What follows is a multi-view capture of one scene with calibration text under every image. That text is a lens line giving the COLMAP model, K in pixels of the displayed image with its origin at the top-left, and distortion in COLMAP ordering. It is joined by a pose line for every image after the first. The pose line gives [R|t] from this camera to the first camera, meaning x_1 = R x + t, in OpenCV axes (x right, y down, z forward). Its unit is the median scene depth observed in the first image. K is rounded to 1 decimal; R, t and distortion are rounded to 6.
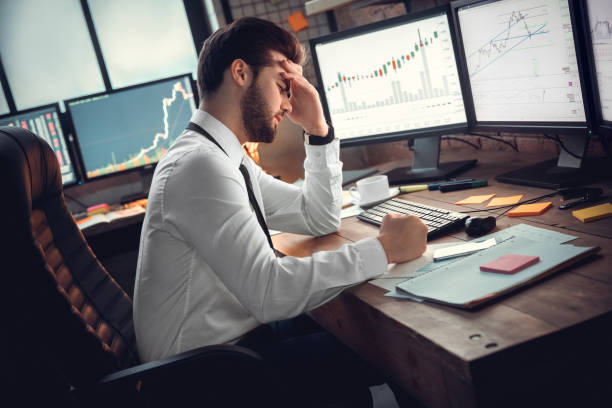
lens RADIAL K [[873.0, 0, 306.0], [0, 873.0, 204.0], [0, 0, 1]] dist [0.004509, -0.006355]
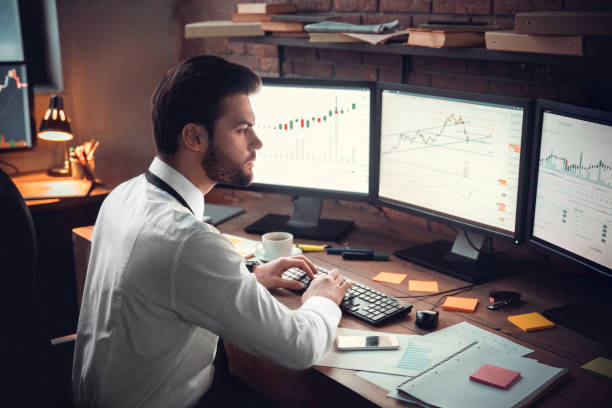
lens RADIAL K [[873.0, 0, 306.0], [0, 873.0, 204.0], [0, 0, 1]] dist [0.004509, -0.006355]
pose [[0.920616, 0.136570, 0.365806, -0.275714], [-0.149142, 0.988796, 0.006187, -0.077343], [-0.360863, -0.060253, 0.930671, 0.038998]]
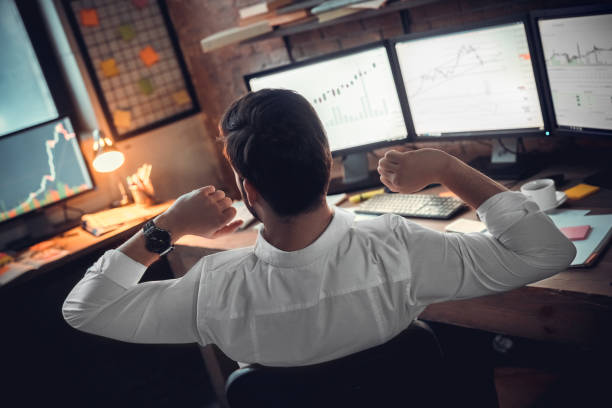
lens RADIAL K [[873.0, 0, 306.0], [0, 873.0, 204.0], [0, 0, 1]] dist [0.004509, -0.006355]
pose [[0.921069, -0.128905, 0.367444, -0.409895], [0.133091, 0.991004, 0.014042, -0.034914], [-0.365949, 0.035970, 0.929940, -0.076724]]
